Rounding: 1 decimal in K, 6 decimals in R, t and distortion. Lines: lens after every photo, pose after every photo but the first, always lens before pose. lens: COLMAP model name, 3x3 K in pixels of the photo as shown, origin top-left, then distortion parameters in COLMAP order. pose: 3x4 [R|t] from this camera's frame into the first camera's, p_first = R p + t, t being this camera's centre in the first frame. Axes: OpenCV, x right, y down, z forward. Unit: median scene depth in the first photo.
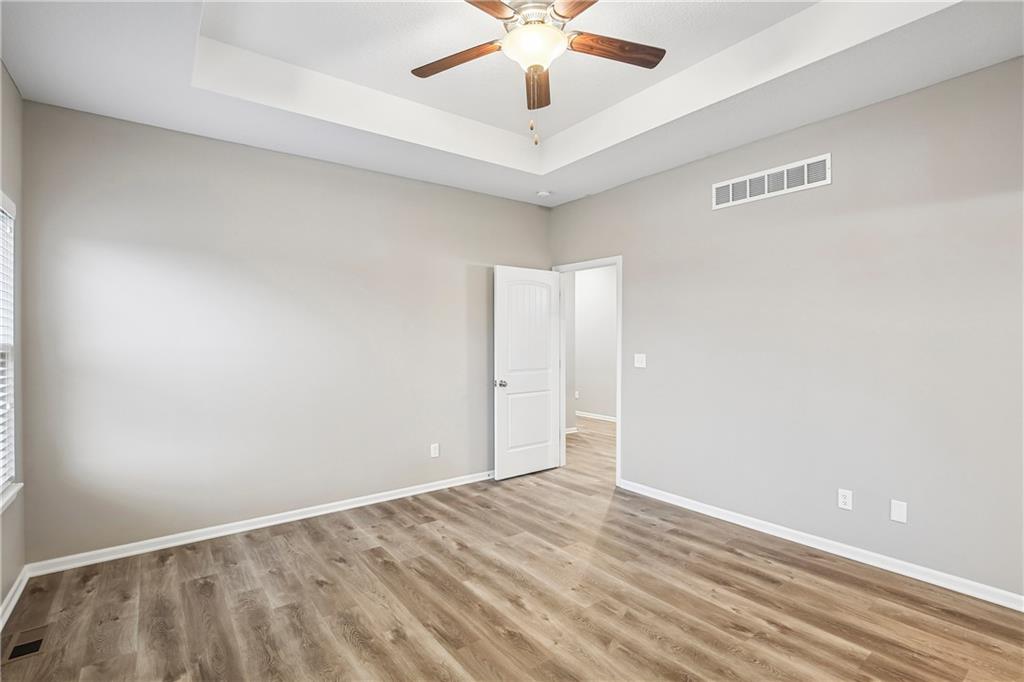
lens RADIAL K [[477.1, 0, 510.3], [0, 477.1, 337.3], [0, 0, 1]] dist [-0.017133, 0.004360]
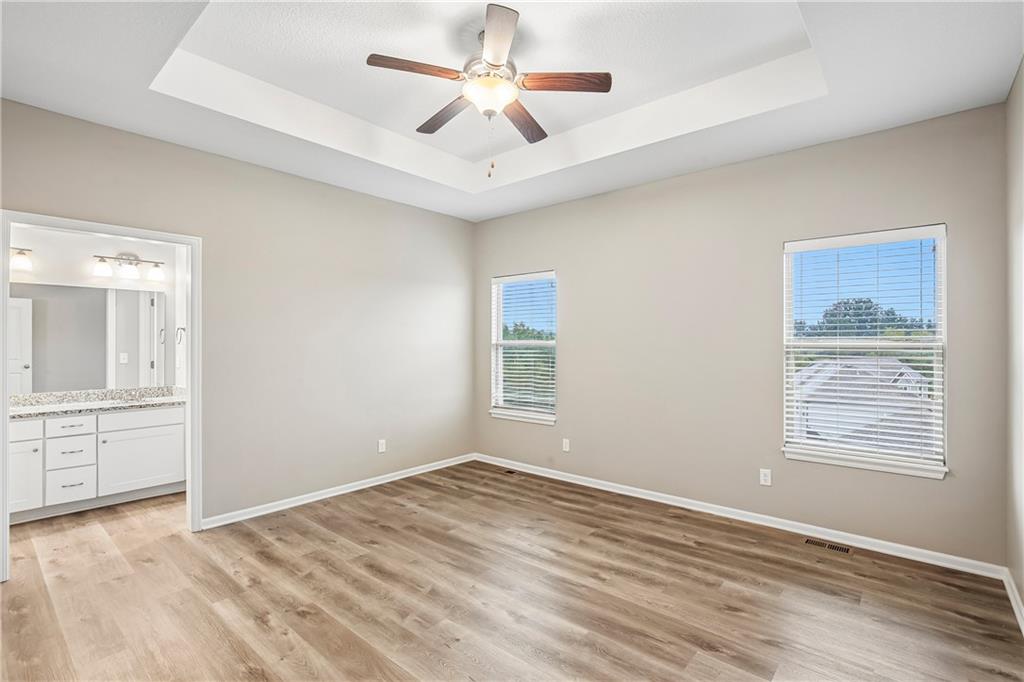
lens RADIAL K [[477.1, 0, 506.5], [0, 477.1, 344.3], [0, 0, 1]] dist [-0.017133, 0.004360]
pose [[-0.977778, 0.004902, -0.209586, 0.192256], [0.005127, 0.999987, -0.000531, 0.006373], [0.209580, -0.001594, -0.977790, 1.596475]]
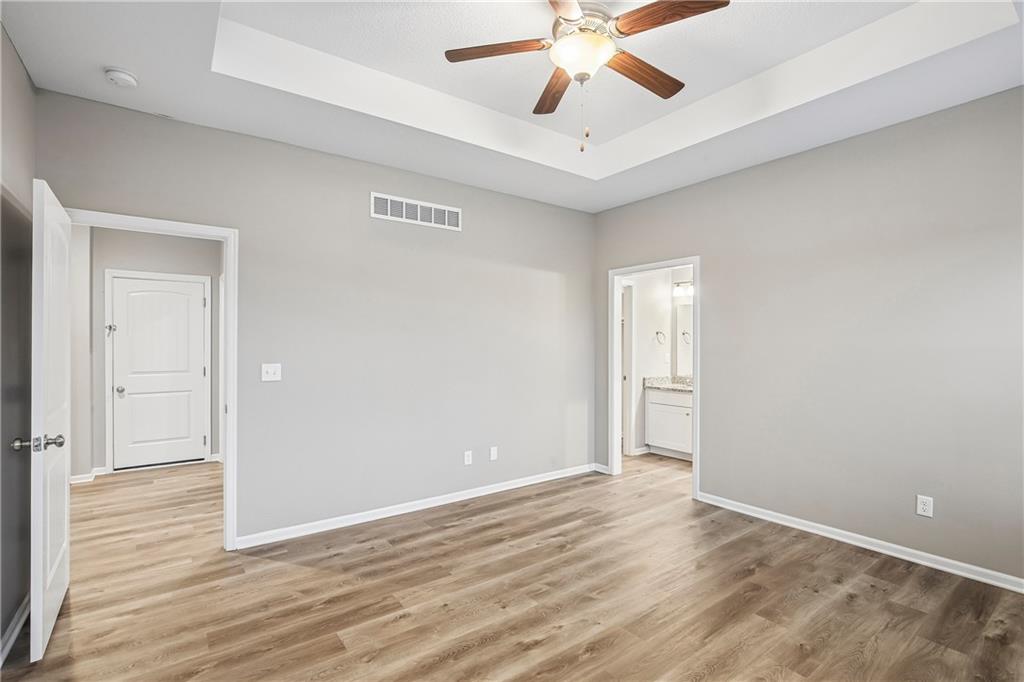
lens RADIAL K [[477.1, 0, 509.9], [0, 477.1, 342.5], [0, 0, 1]] dist [-0.017133, 0.004360]
pose [[0.016455, 0.006851, 0.999841, -0.709217], [-0.001898, 0.999975, -0.006821, 0.007076], [-0.999863, -0.001785, 0.016468, 0.843621]]
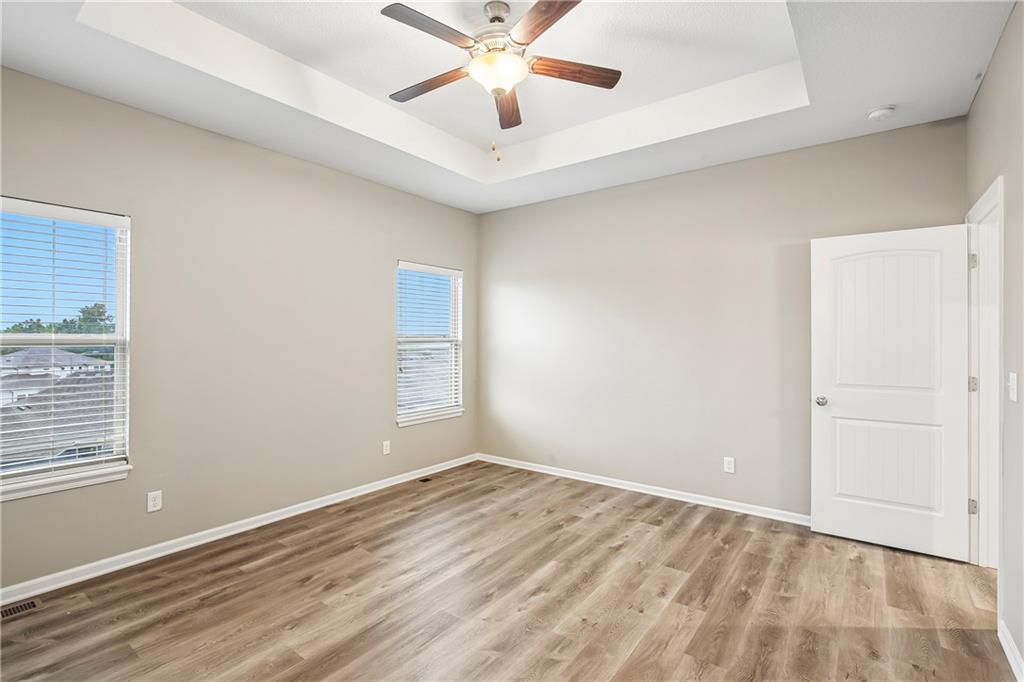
lens RADIAL K [[477.1, 0, 520.6], [0, 477.1, 334.2], [0, 0, 1]] dist [-0.017133, 0.004360]
pose [[0.291998, 0.000016, -0.956419, 0.825027], [-0.000683, 1.000000, -0.000192, -0.005443], [0.956419, 0.000710, 0.291998, 0.541818]]
